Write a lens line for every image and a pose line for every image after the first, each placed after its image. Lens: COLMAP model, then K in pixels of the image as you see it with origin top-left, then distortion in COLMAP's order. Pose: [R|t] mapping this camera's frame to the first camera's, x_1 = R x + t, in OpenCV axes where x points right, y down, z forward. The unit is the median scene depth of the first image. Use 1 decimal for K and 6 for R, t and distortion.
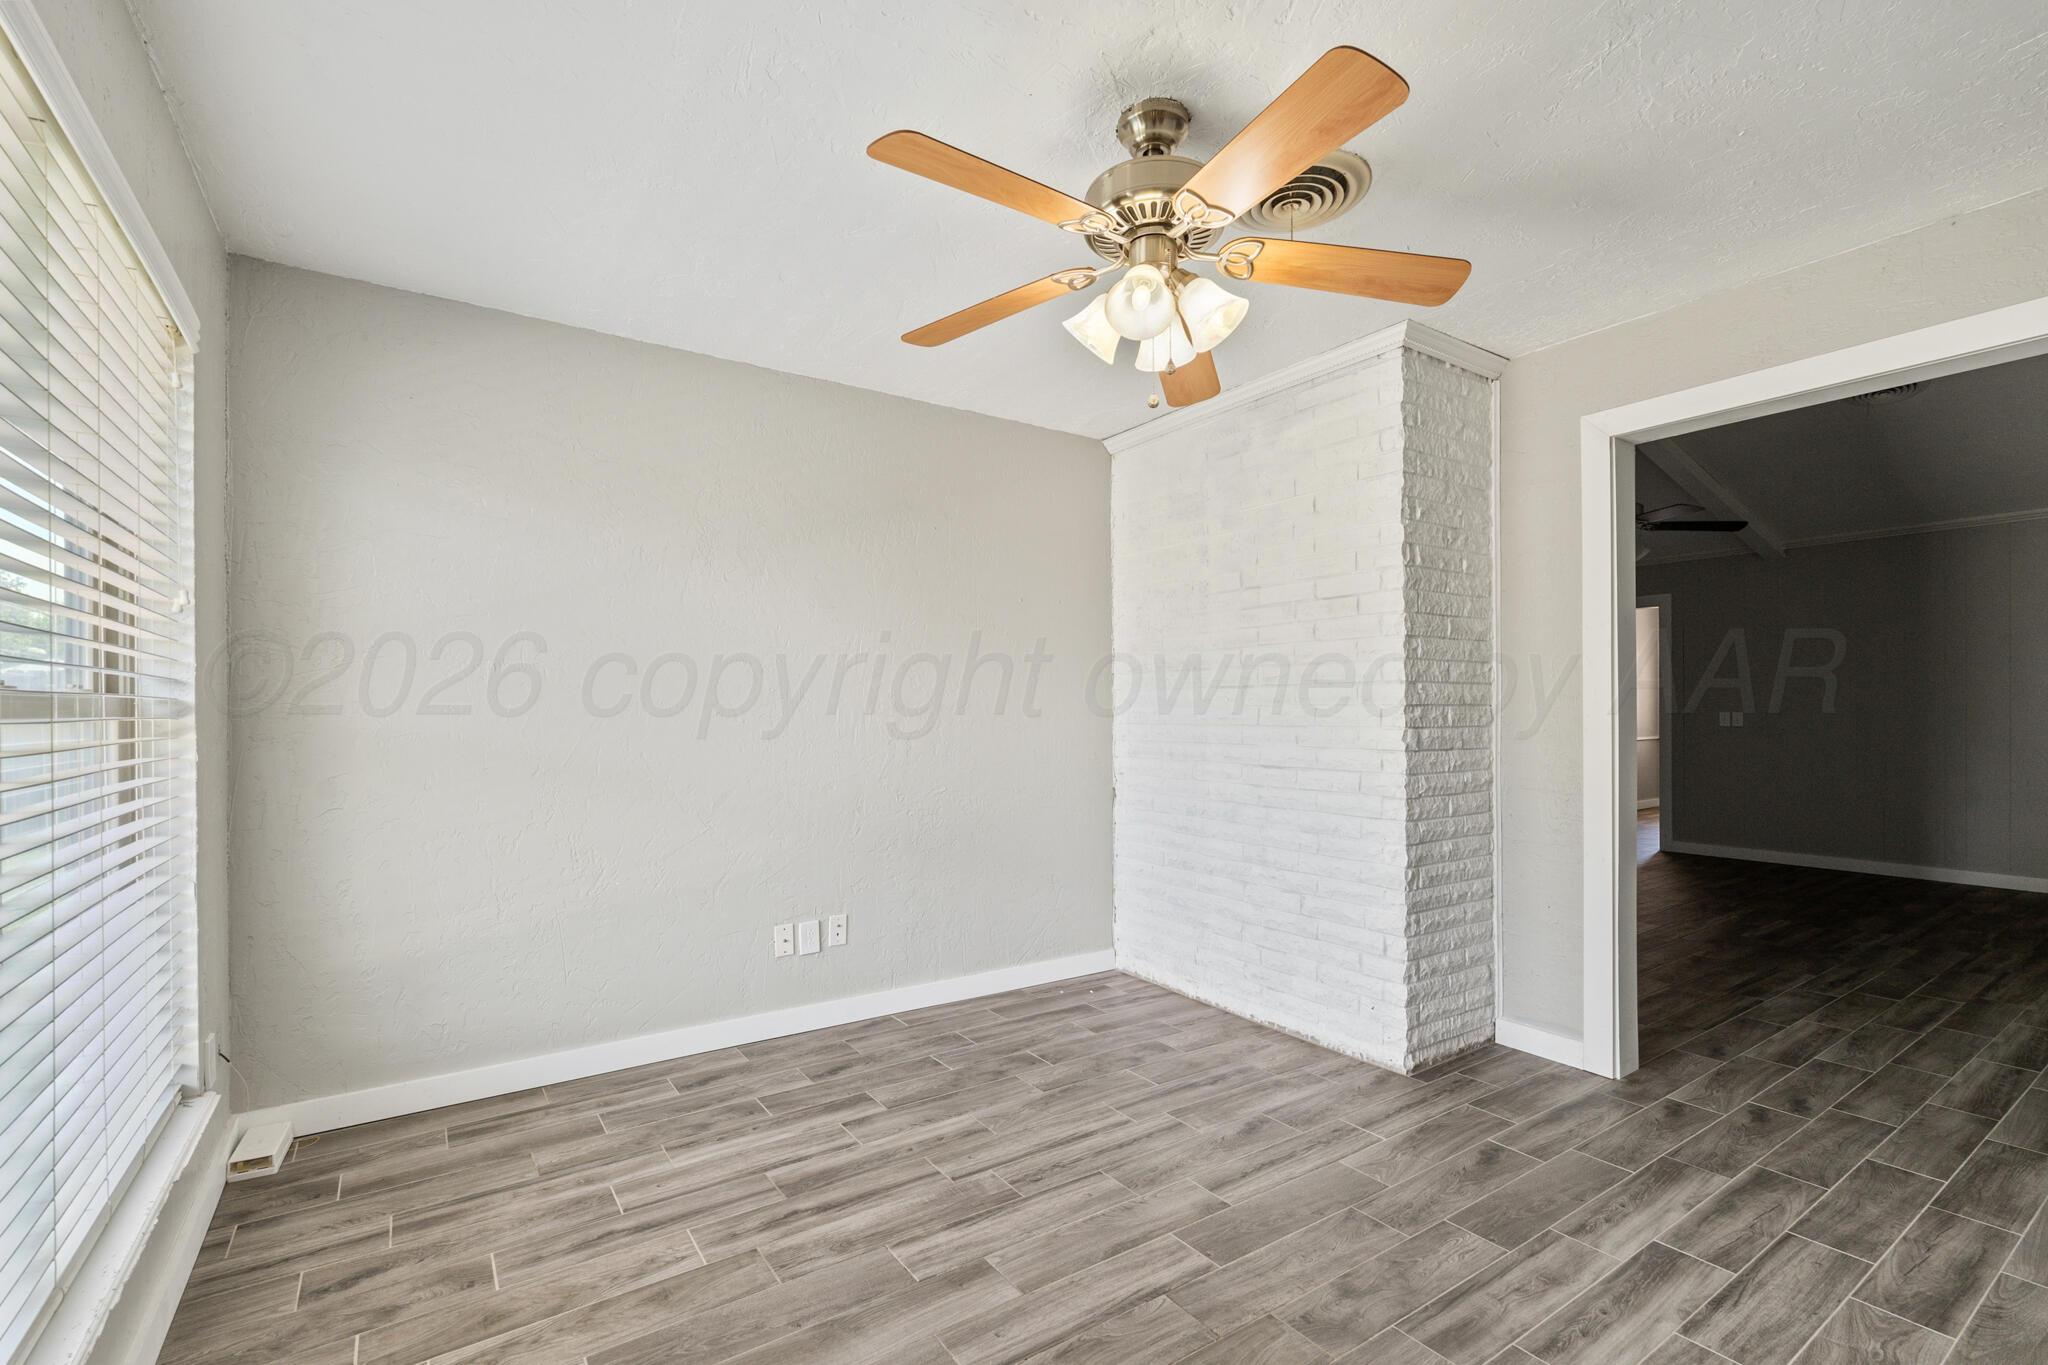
lens RADIAL K [[899.2, 0, 1015.5], [0, 899.2, 712.6], [0, 0, 1]] dist [-0.003520, 0.000431]
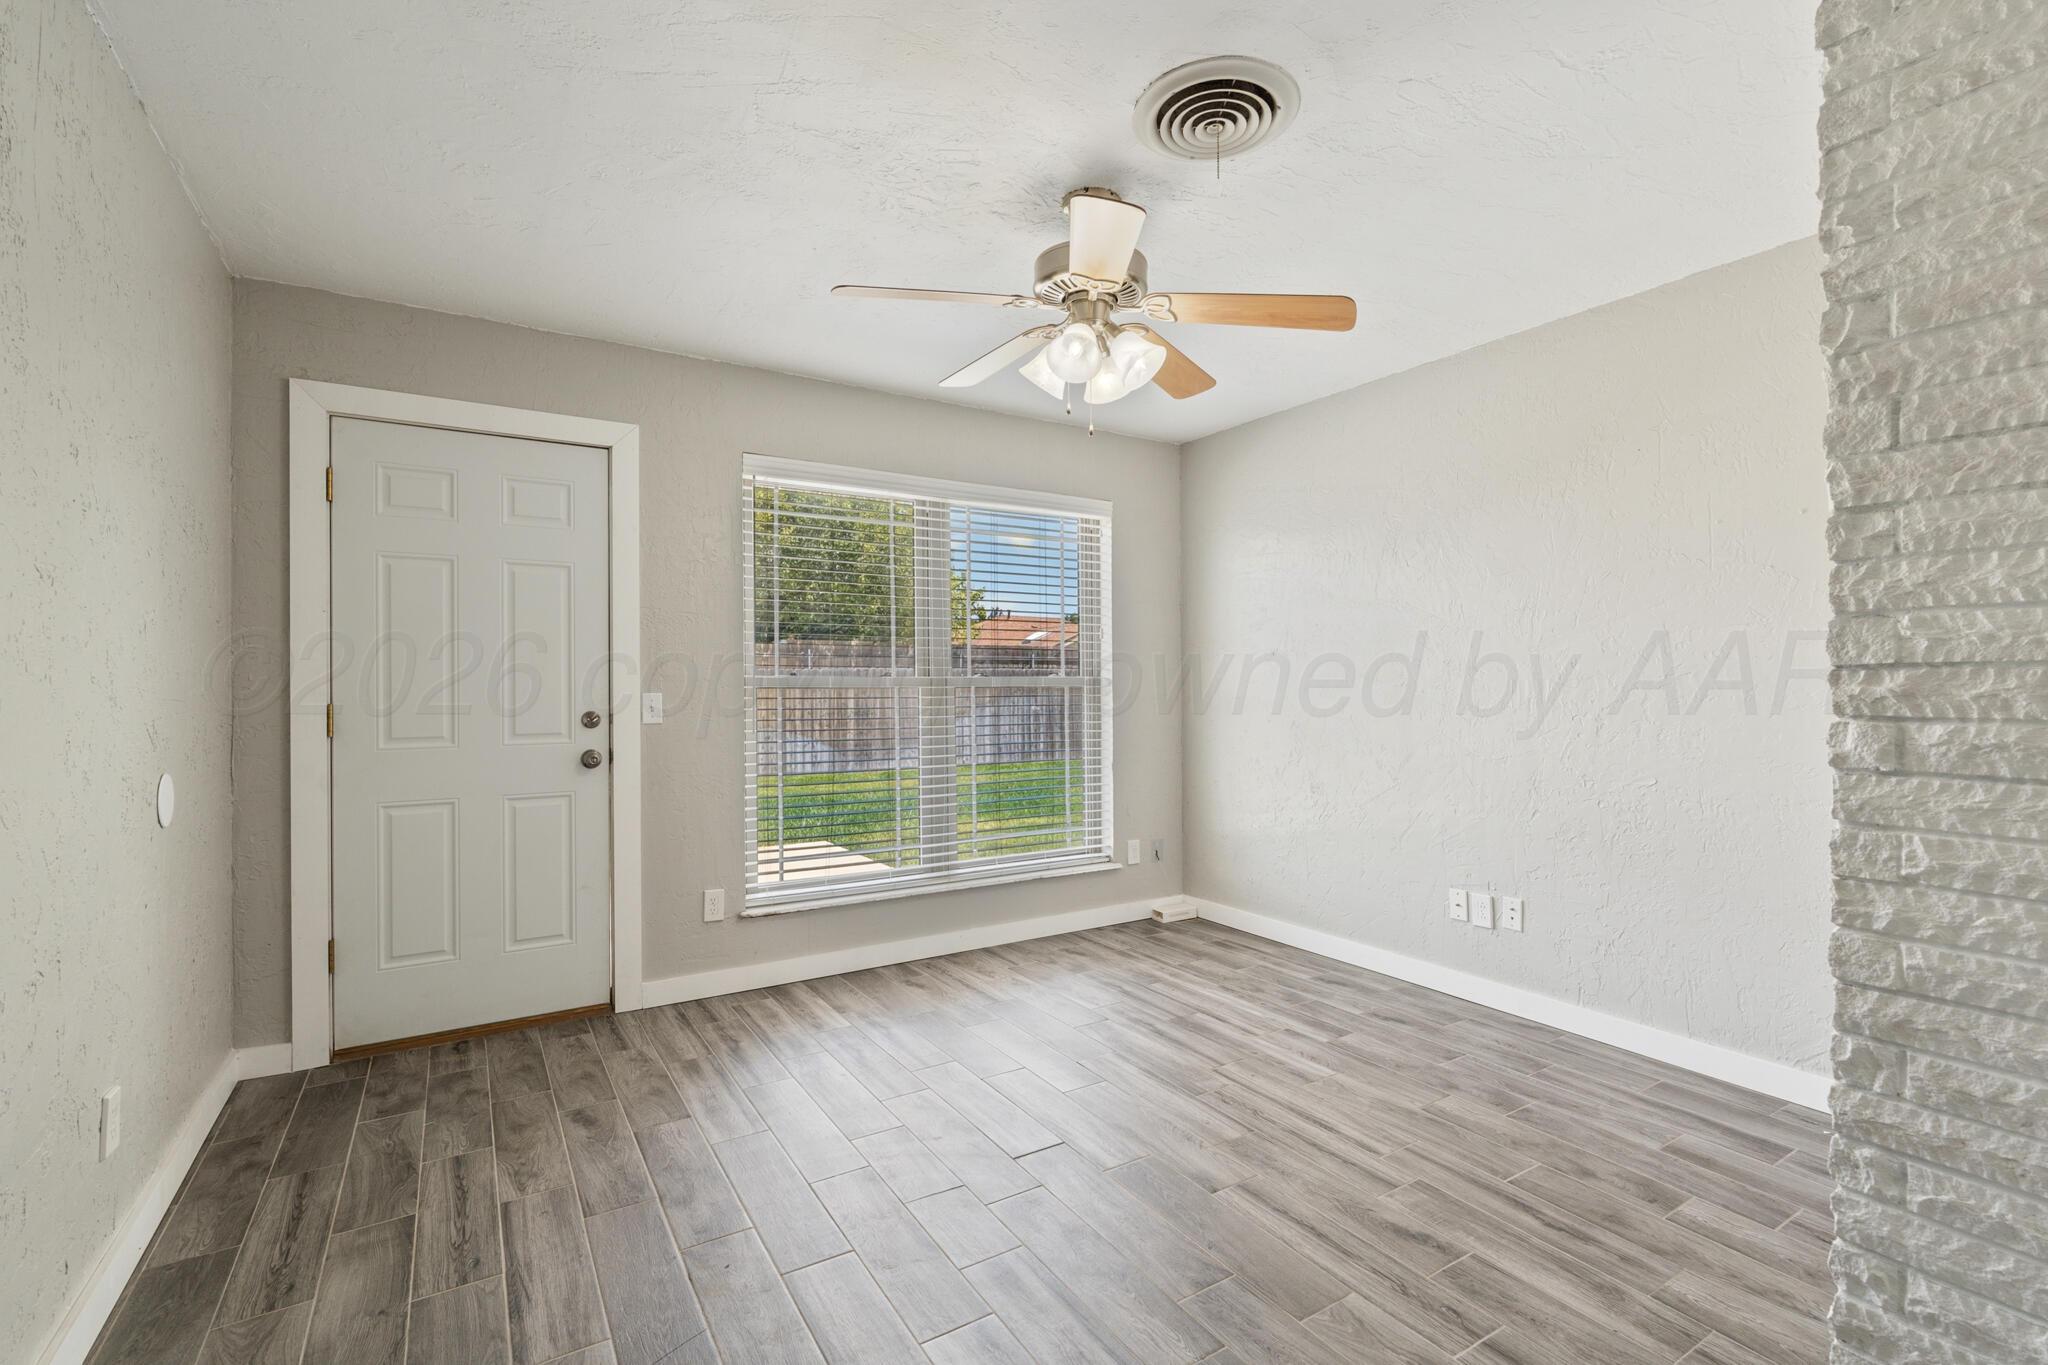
lens RADIAL K [[899.2, 0, 1037.6], [0, 899.2, 682.3], [0, 0, 1]] dist [-0.003520, 0.000431]
pose [[-0.015759, -0.002282, -0.999873, 0.945949], [0.001773, 0.999996, -0.002310, 0.000058], [0.999874, -0.001809, -0.015755, 0.646713]]
